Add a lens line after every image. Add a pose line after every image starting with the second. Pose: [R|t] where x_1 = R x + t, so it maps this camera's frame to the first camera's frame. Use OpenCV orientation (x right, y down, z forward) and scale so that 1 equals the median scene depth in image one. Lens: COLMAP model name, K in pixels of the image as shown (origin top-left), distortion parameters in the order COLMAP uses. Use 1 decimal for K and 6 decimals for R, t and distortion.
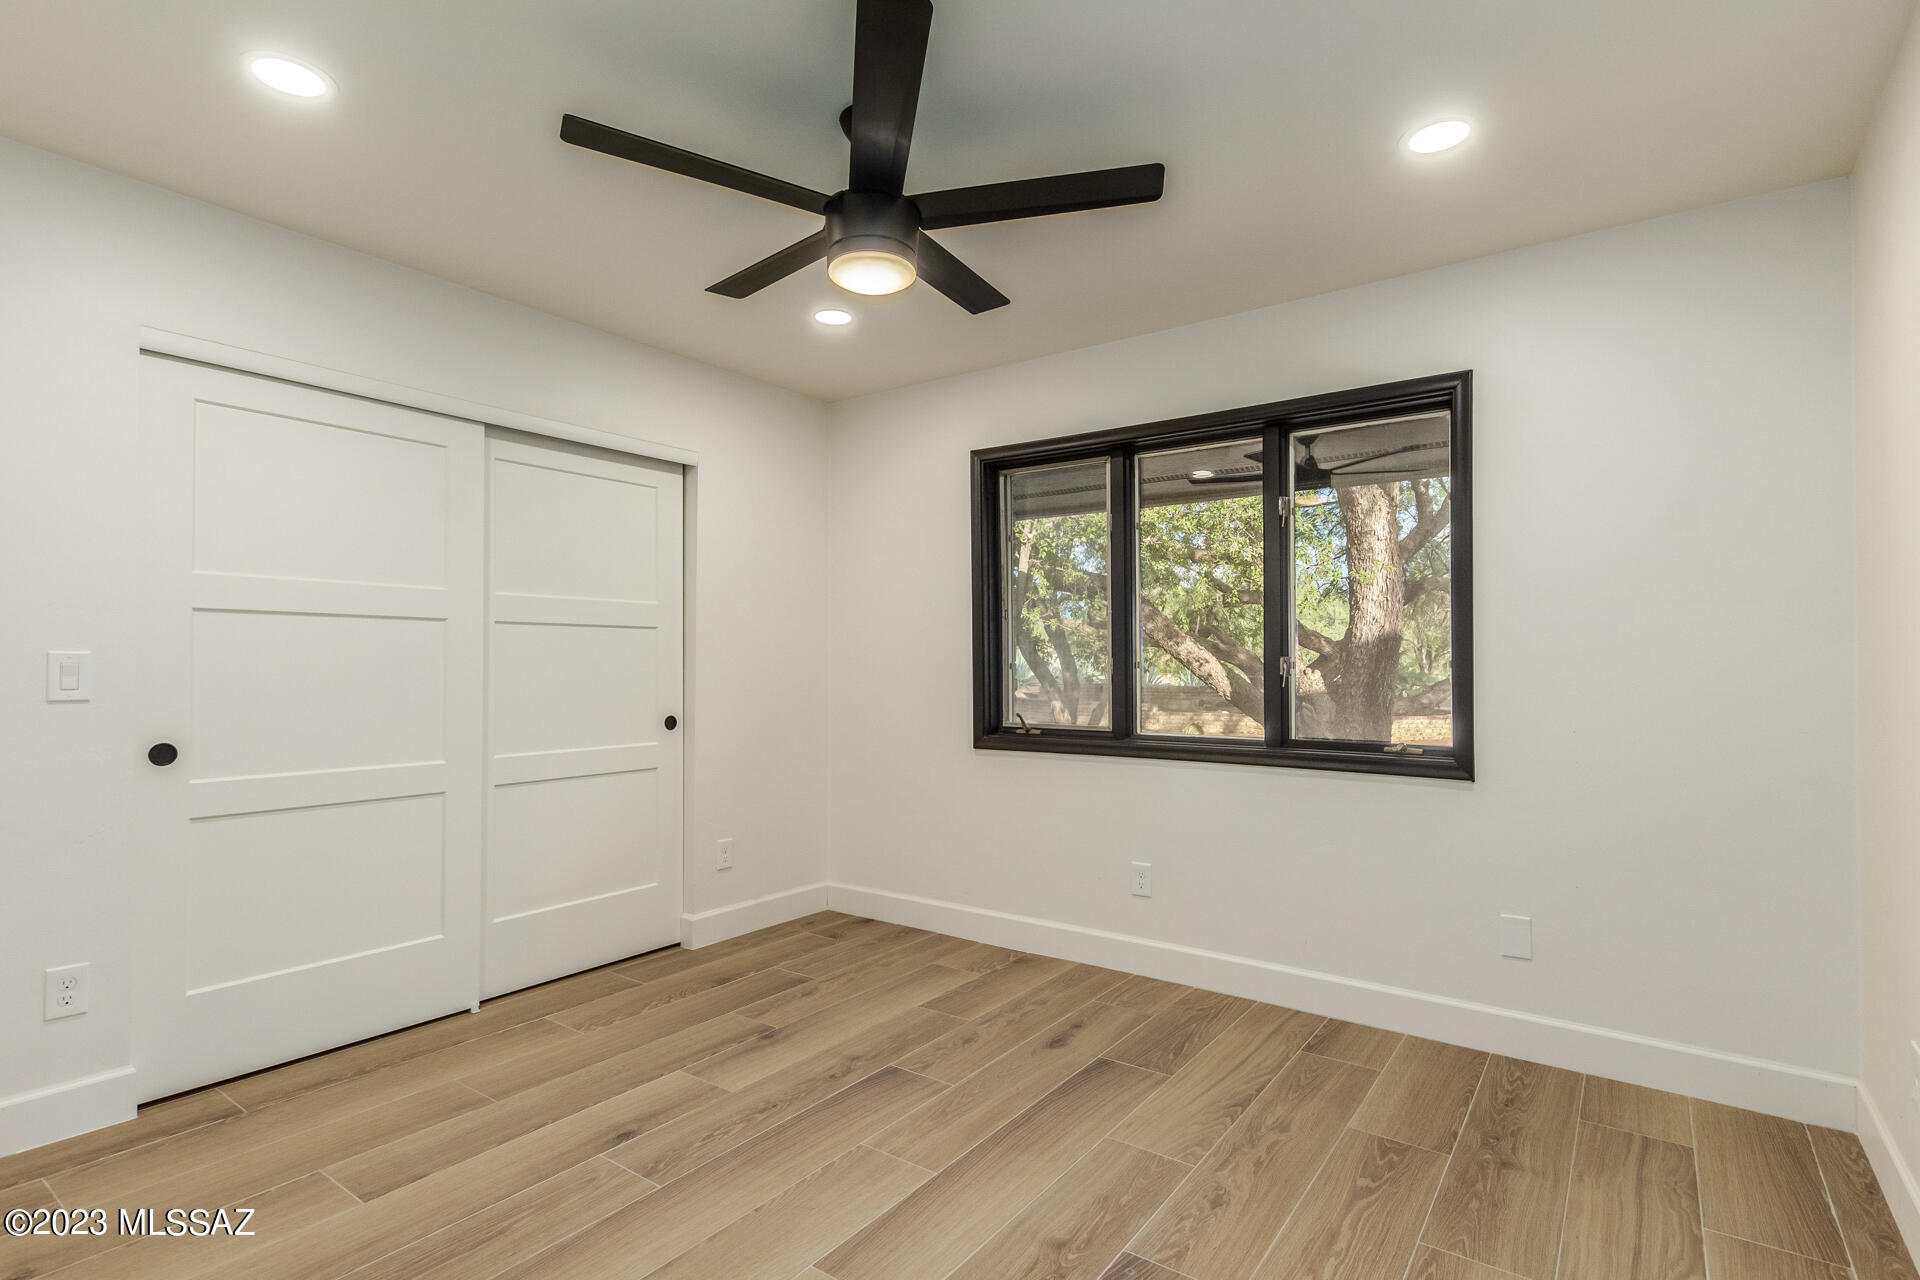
lens RADIAL K [[945.1, 0, 964.1], [0, 945.1, 652.7], [0, 0, 1]] dist [0.021873, 0.000462]
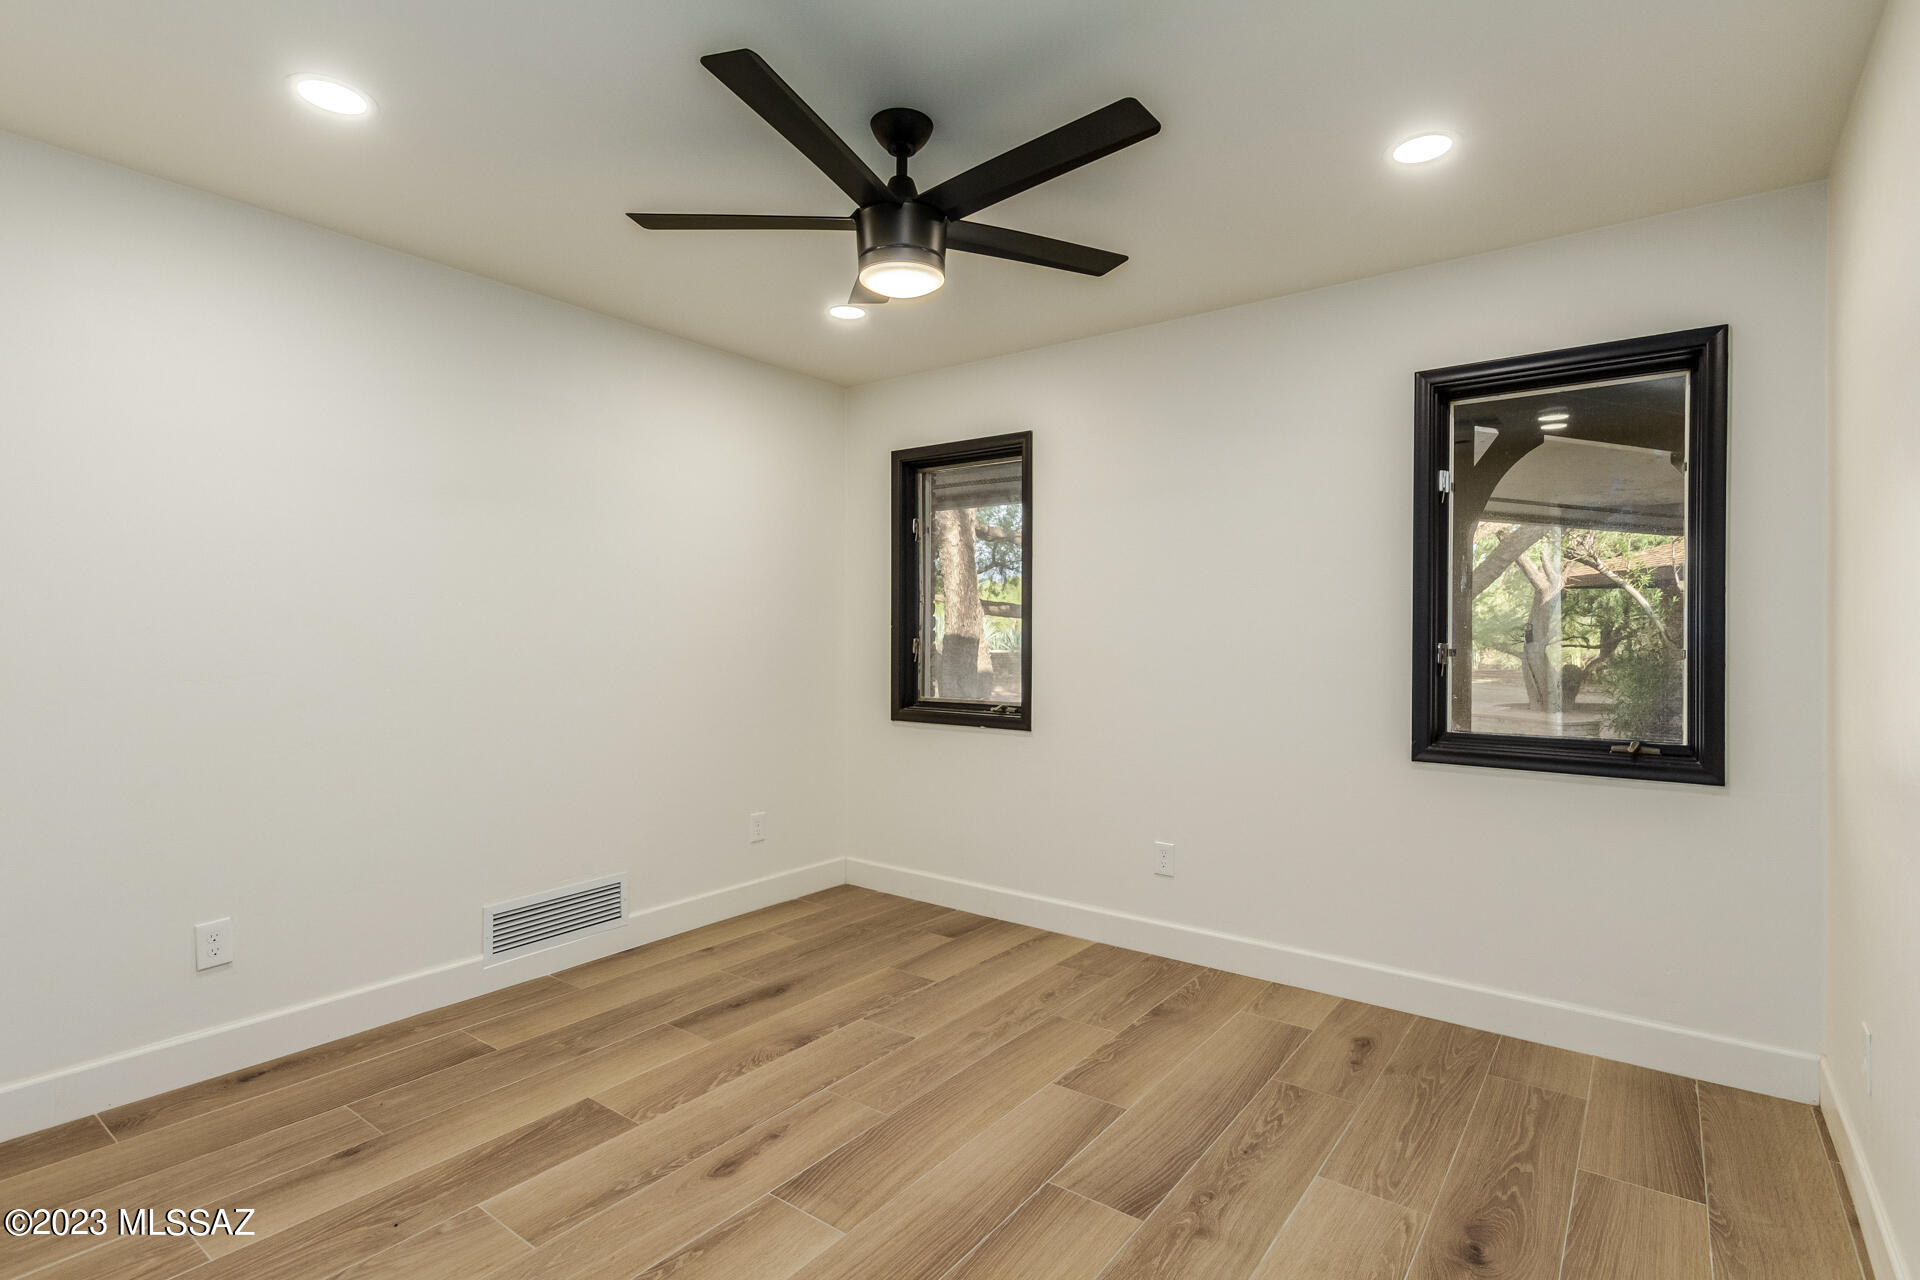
lens RADIAL K [[929.8, 0, 960.0], [0, 929.8, 640.0], [0, 0, 1]] dist [-0.001340, -0.000401]
pose [[0.999547, 0.010286, -0.028300, 0.092453], [-0.010124, 0.999932, 0.005848, -0.000101], [0.028358, -0.005559, 0.999582, -0.064370]]
